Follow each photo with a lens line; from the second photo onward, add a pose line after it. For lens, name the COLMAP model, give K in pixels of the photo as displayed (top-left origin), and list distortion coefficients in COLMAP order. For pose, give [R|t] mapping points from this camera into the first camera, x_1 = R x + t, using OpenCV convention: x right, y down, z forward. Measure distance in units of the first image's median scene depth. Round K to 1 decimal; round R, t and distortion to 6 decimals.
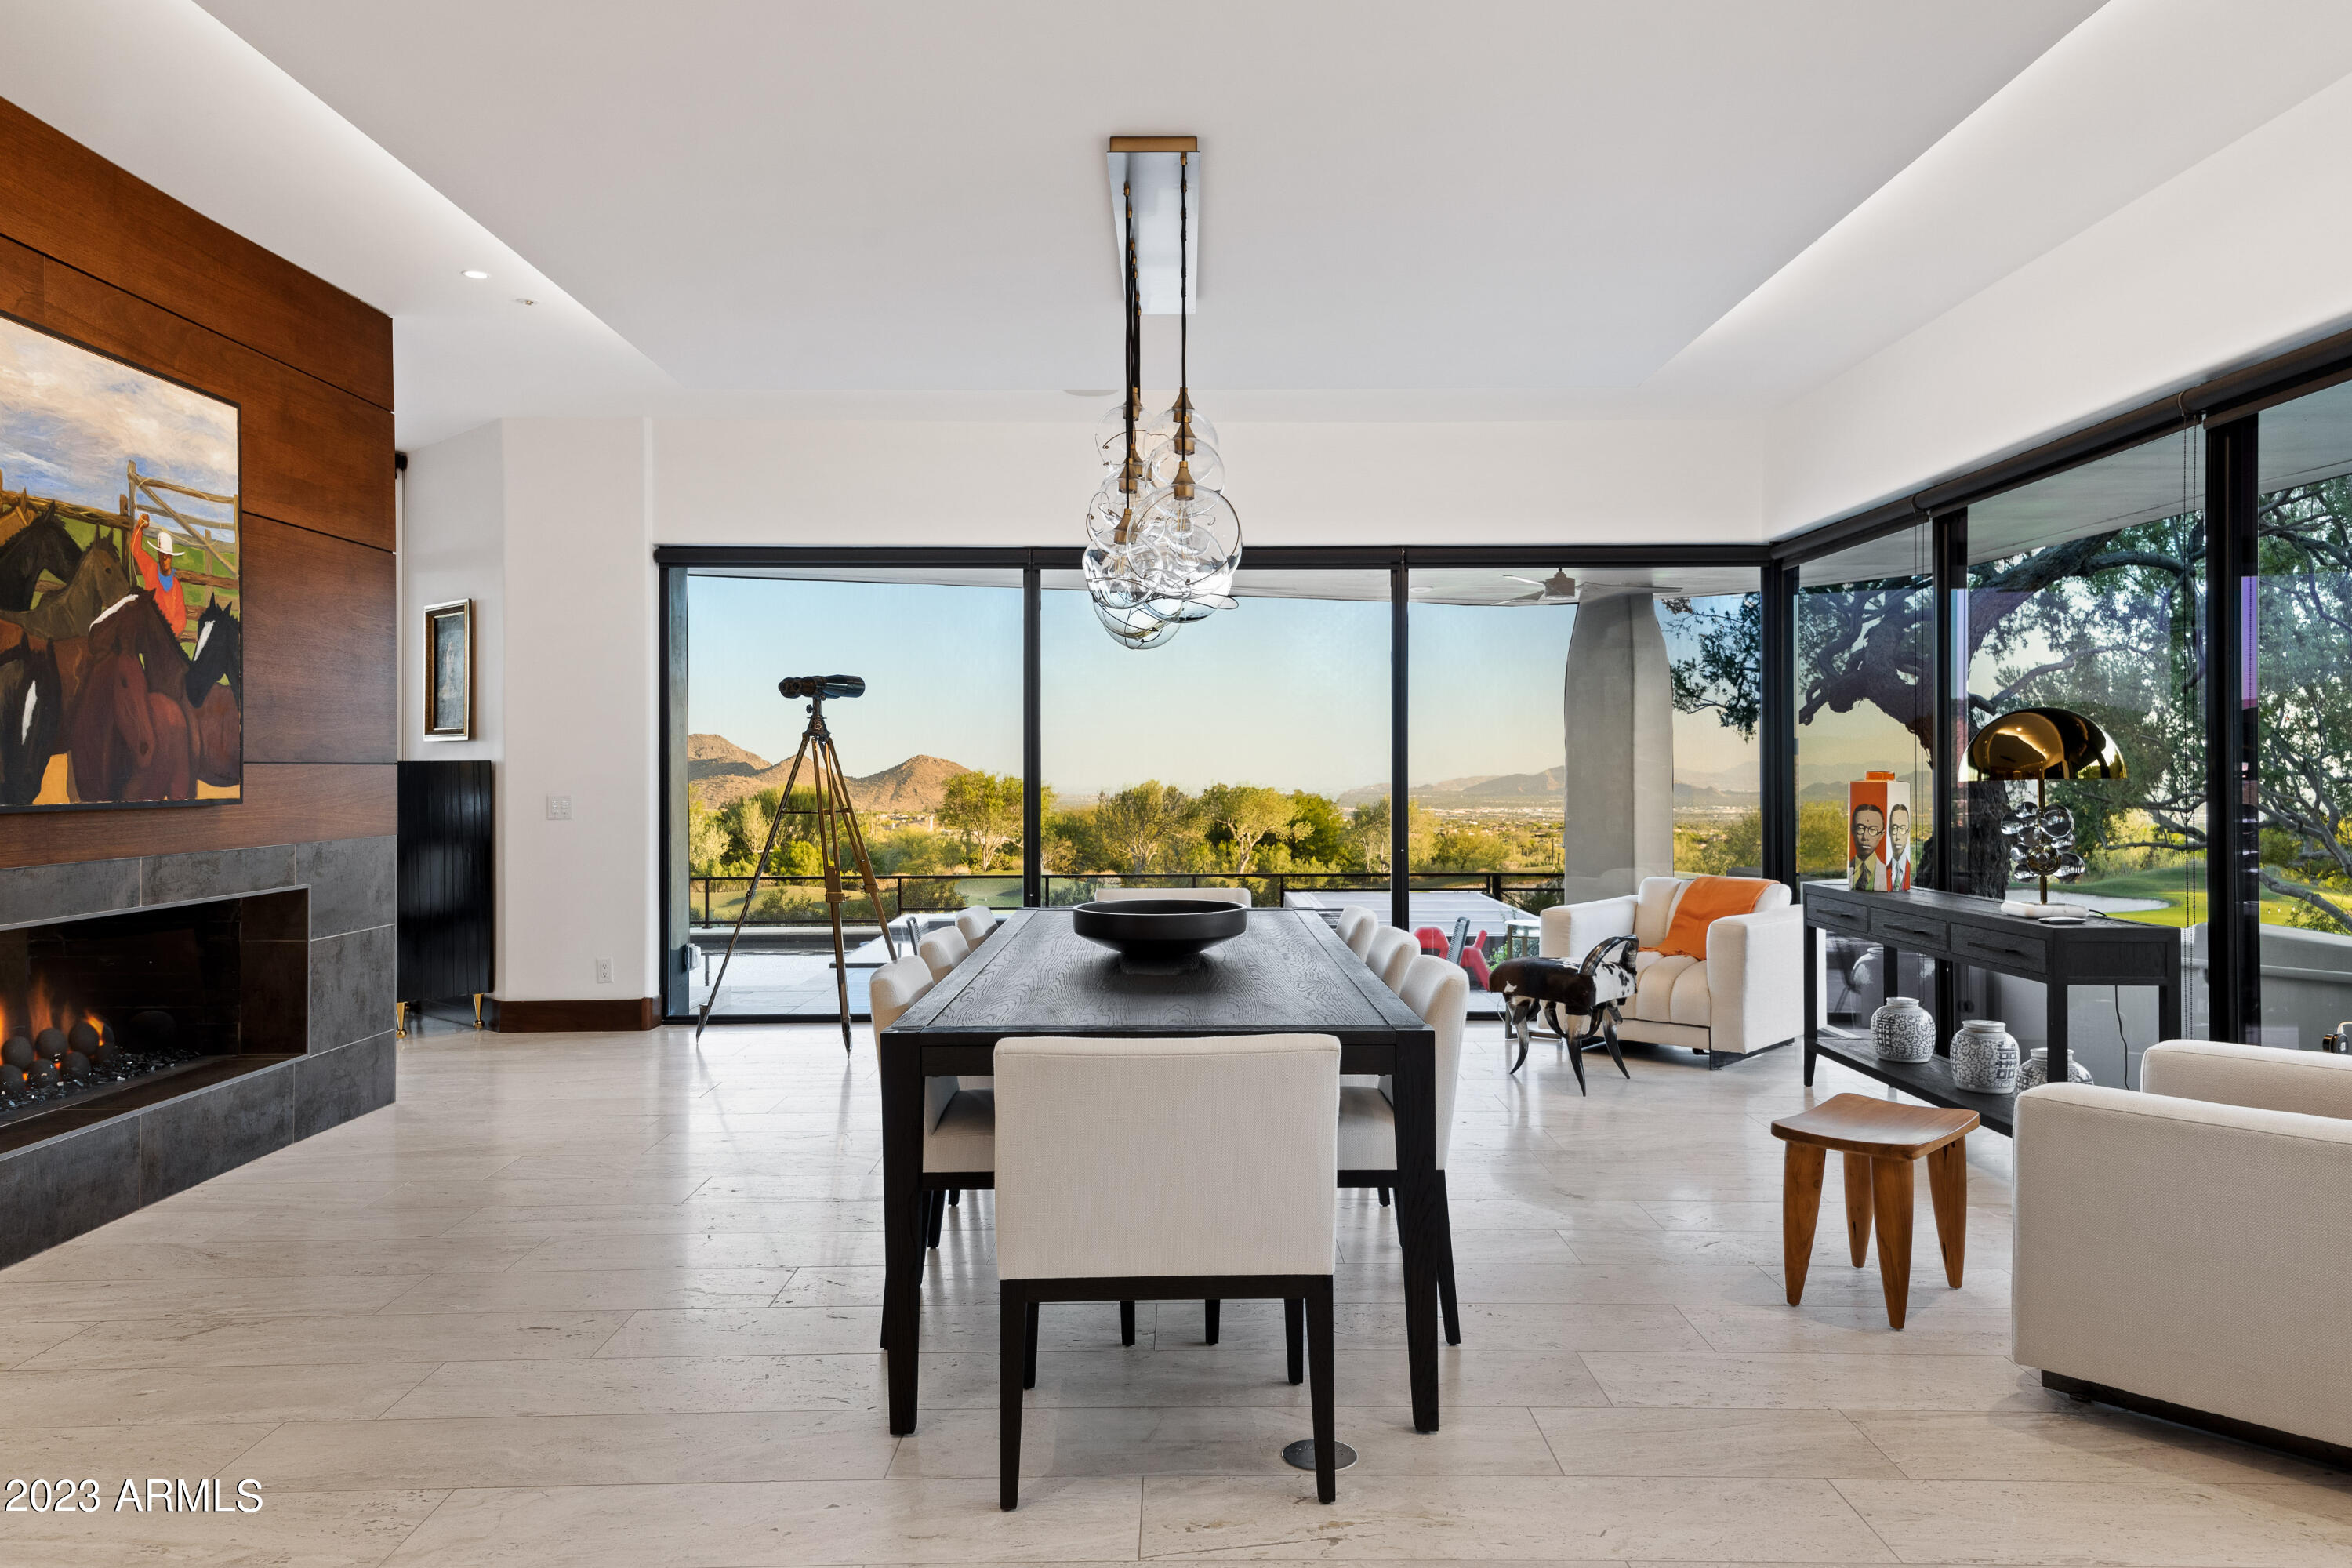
lens RADIAL K [[1642.2, 0, 1231.9], [0, 1642.2, 775.2], [0, 0, 1]] dist [0.070863, -0.025734]
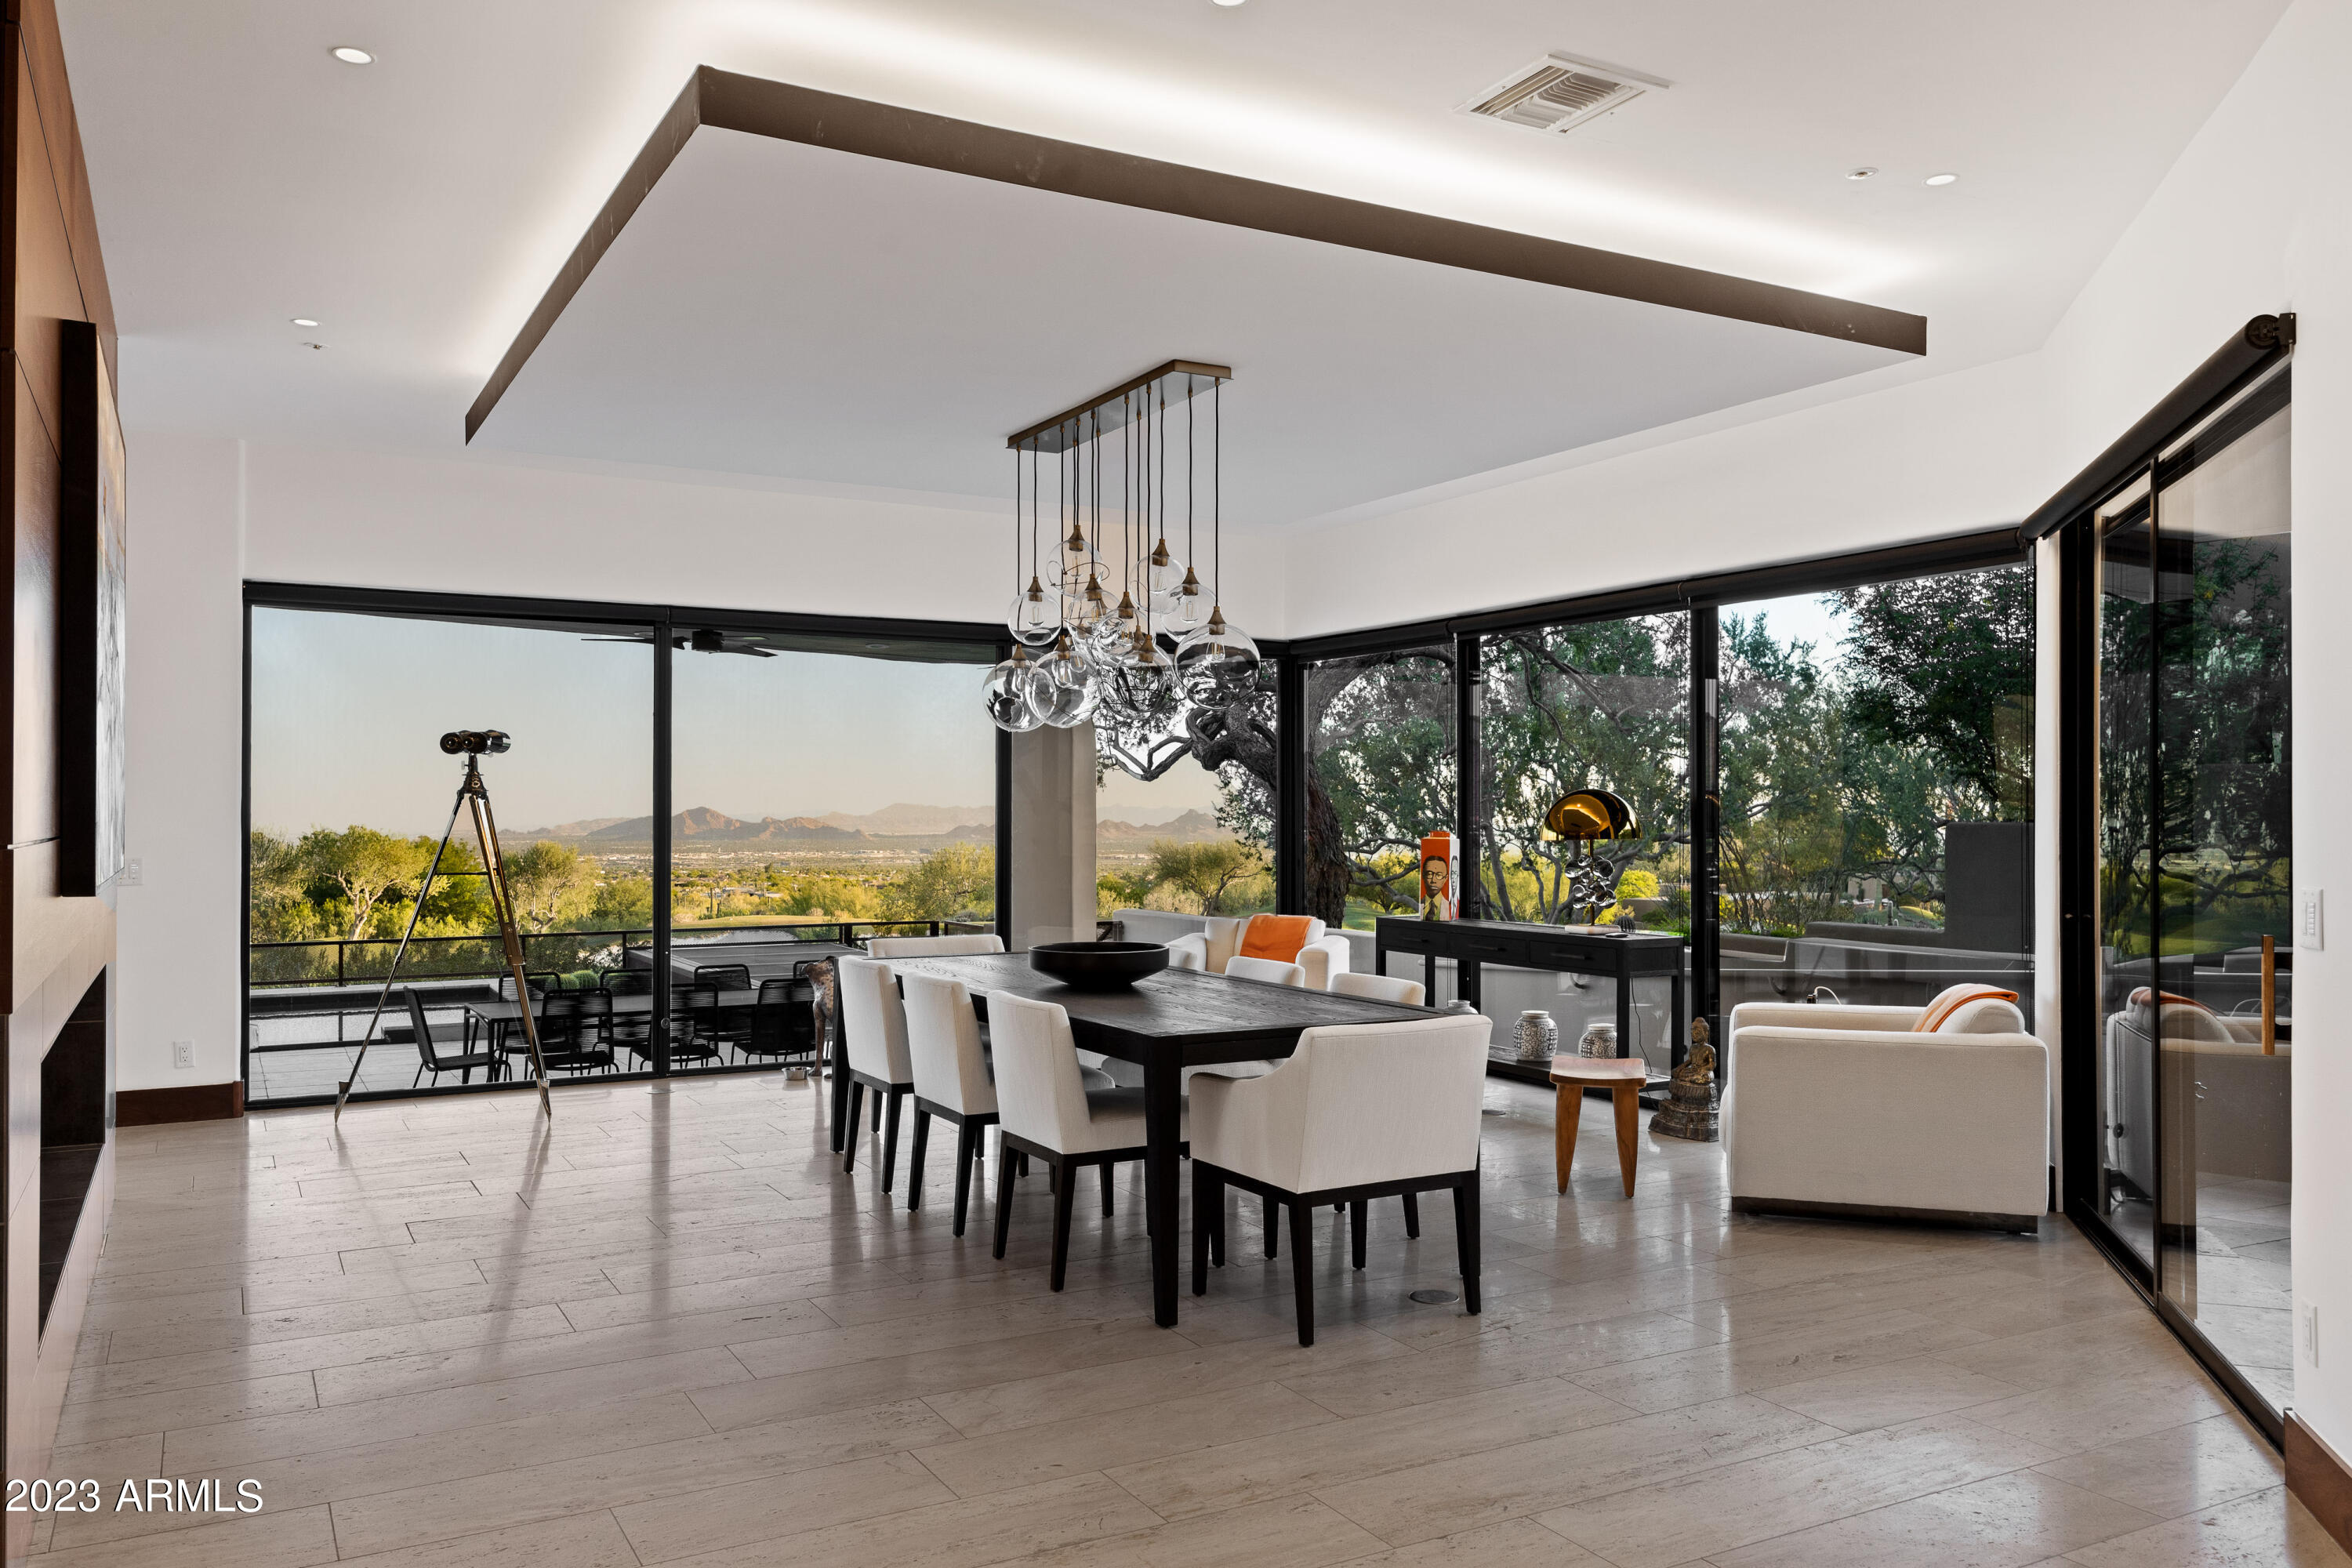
lens RADIAL K [[1751.4, 0, 1320.3], [0, 1751.4, 792.7], [0, 0, 1]] dist [0.038966, -0.036907]
pose [[0.859897, 0.009797, 0.510374, -0.350974], [-0.002447, 0.999883, -0.015071, -0.009888], [-0.510462, 0.011710, 0.859821, -0.132897]]
